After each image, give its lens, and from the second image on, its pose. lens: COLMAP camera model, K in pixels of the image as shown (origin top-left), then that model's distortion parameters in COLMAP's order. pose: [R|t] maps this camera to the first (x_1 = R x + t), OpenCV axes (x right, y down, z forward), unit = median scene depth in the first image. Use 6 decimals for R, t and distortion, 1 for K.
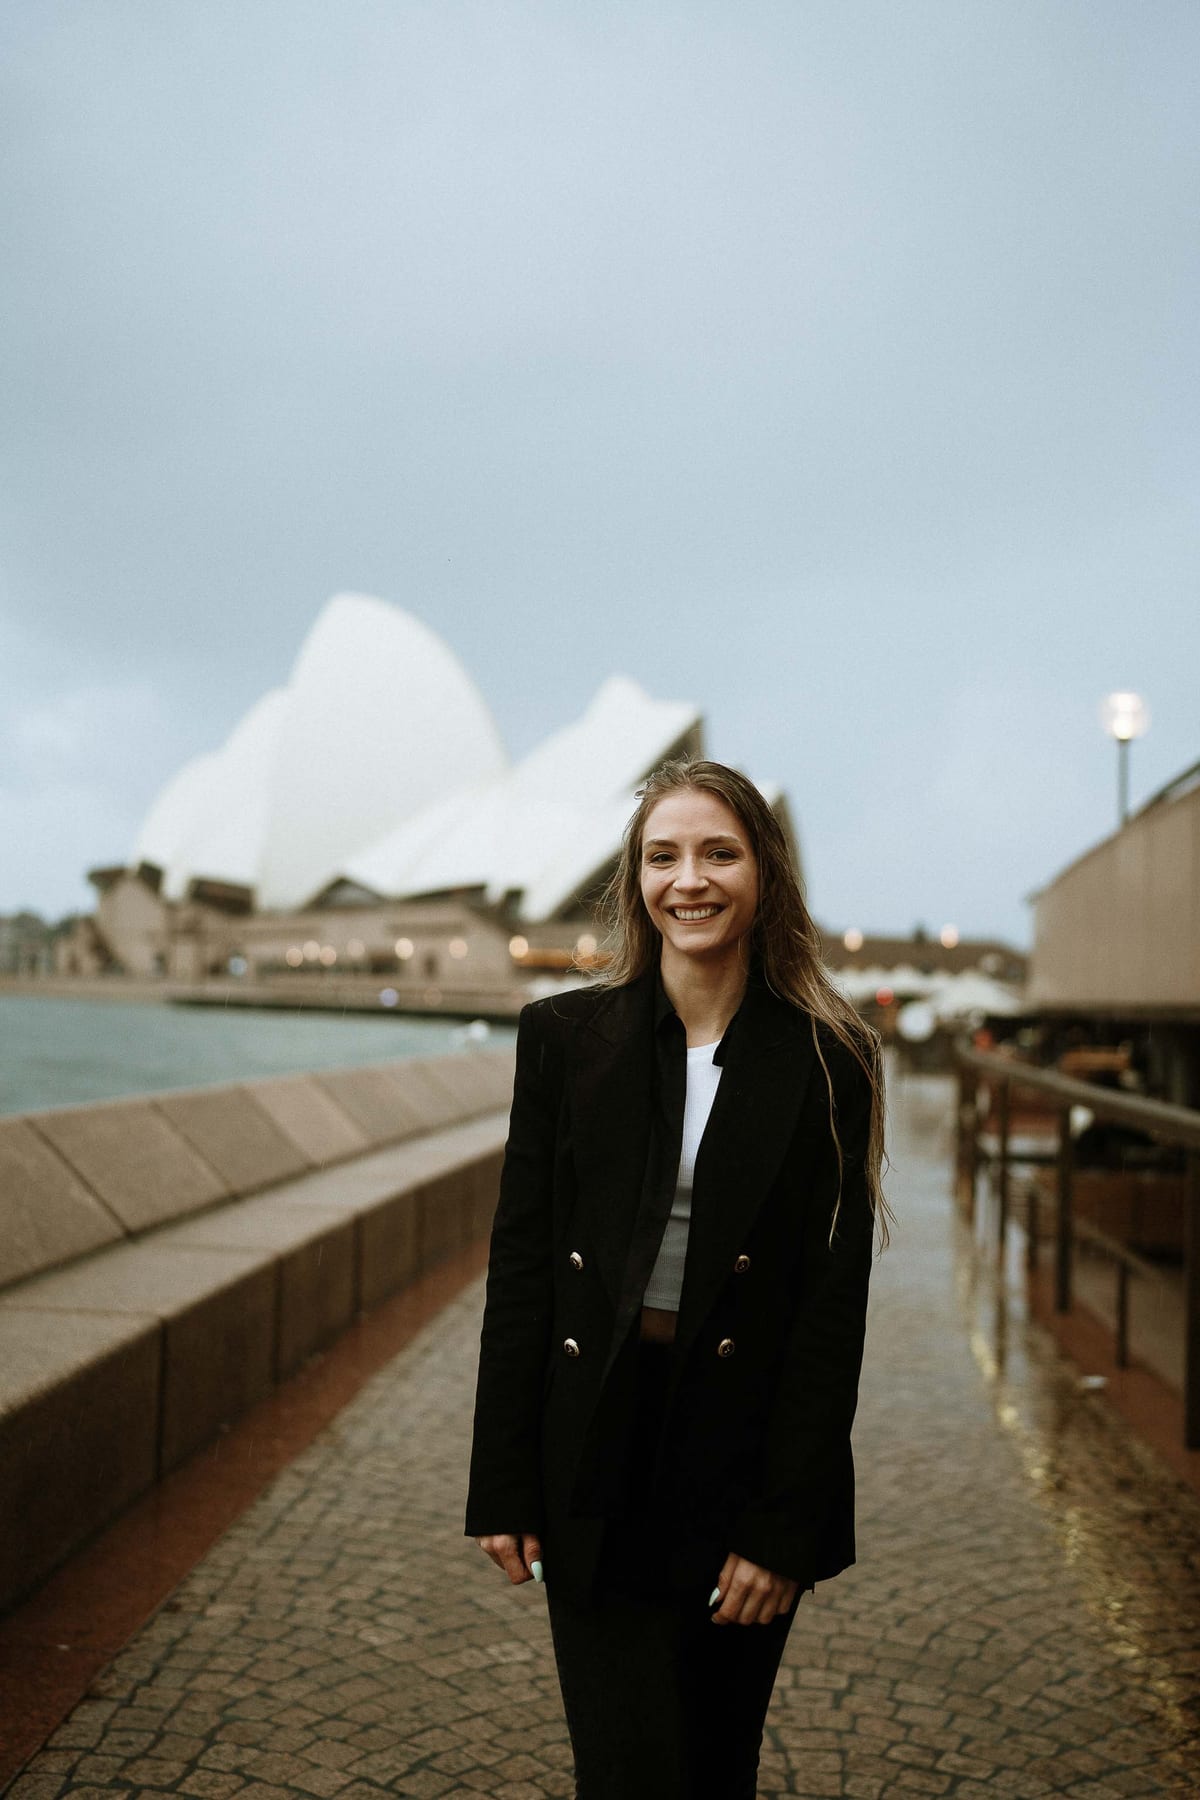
lens RADIAL K [[1754.4, 0, 600.0], [0, 1754.4, 900.0], [0, 0, 1]] dist [-0.015526, 0.159589]
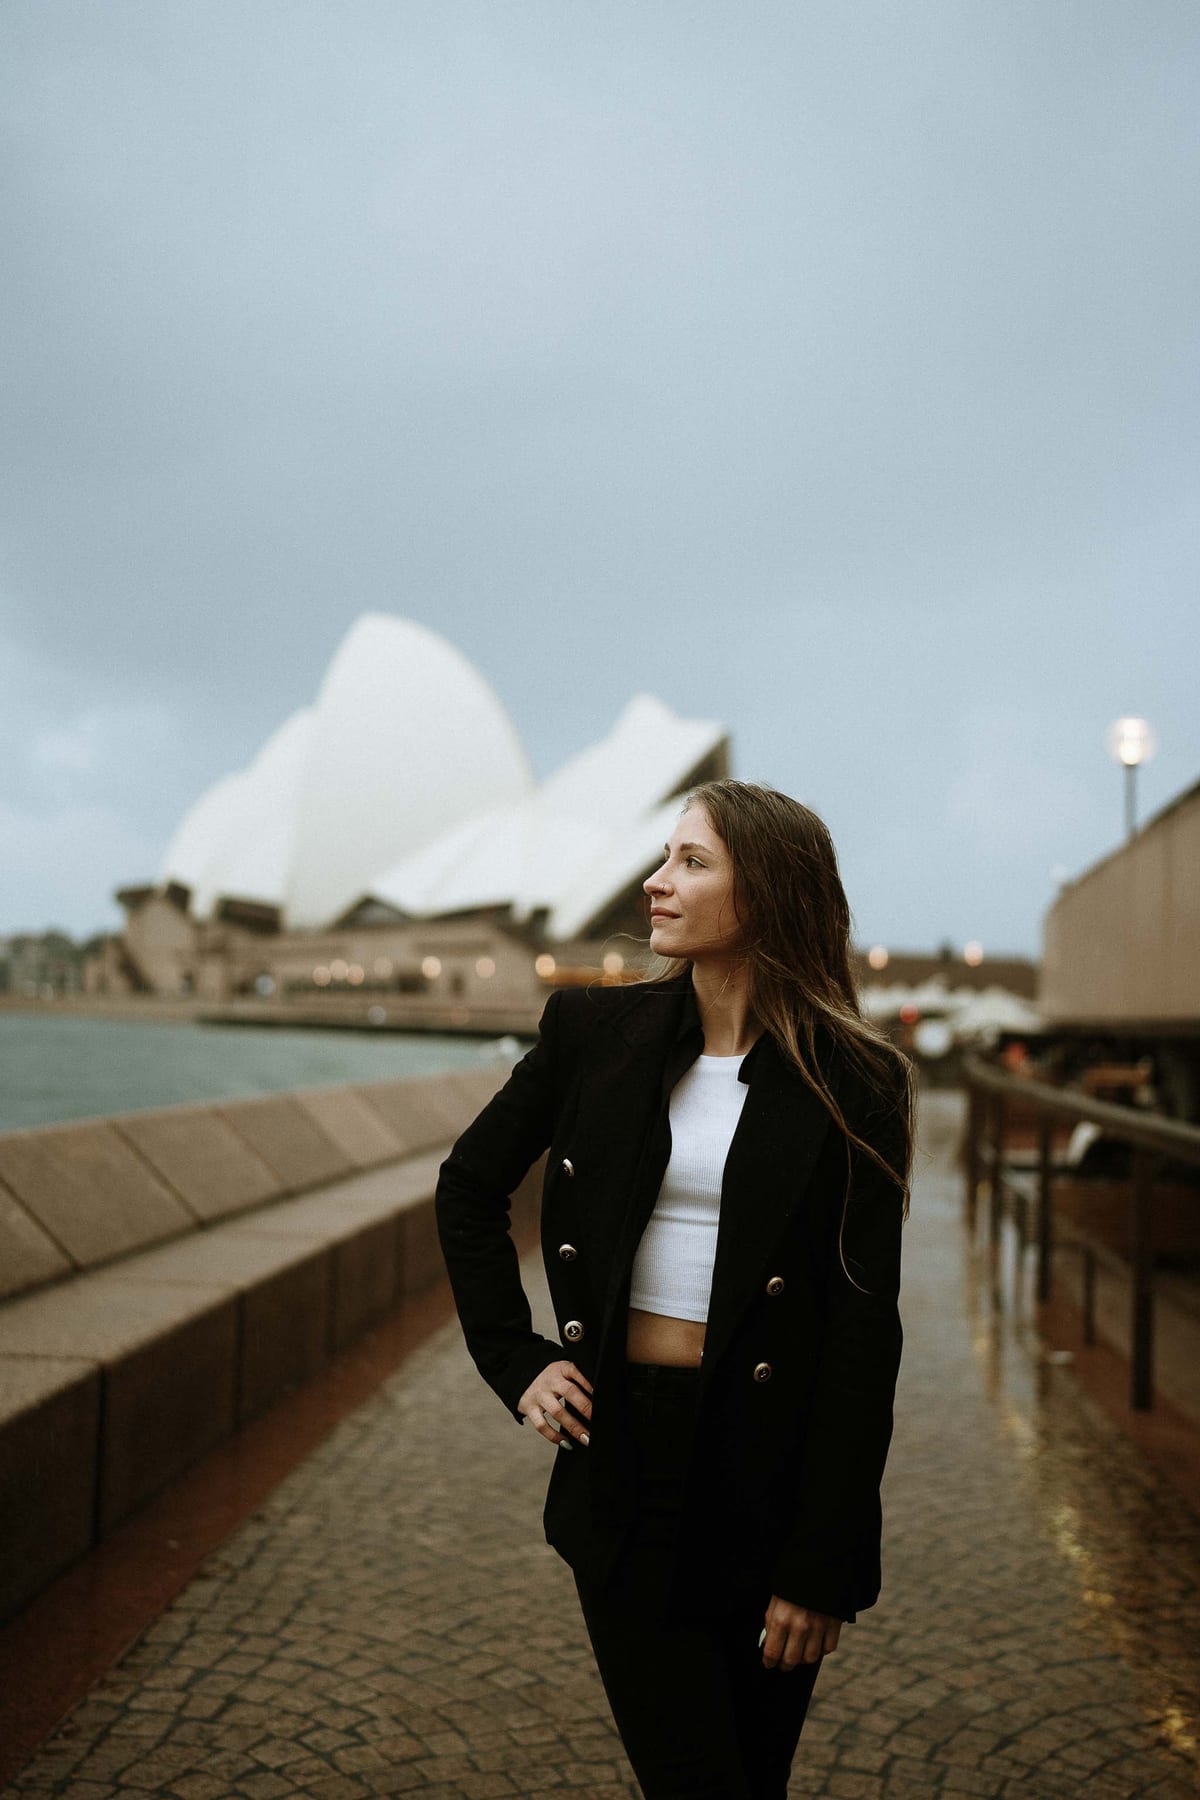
lens RADIAL K [[1793.4, 0, 615.3], [0, 1793.4, 899.6], [0, 0, 1]] dist [-0.004064, 0.170577]
pose [[0.999969, -0.002746, -0.007314, 0.007402], [0.002677, 0.999953, -0.009366, -0.006256], [0.007339, 0.009346, 0.999929, -0.149028]]
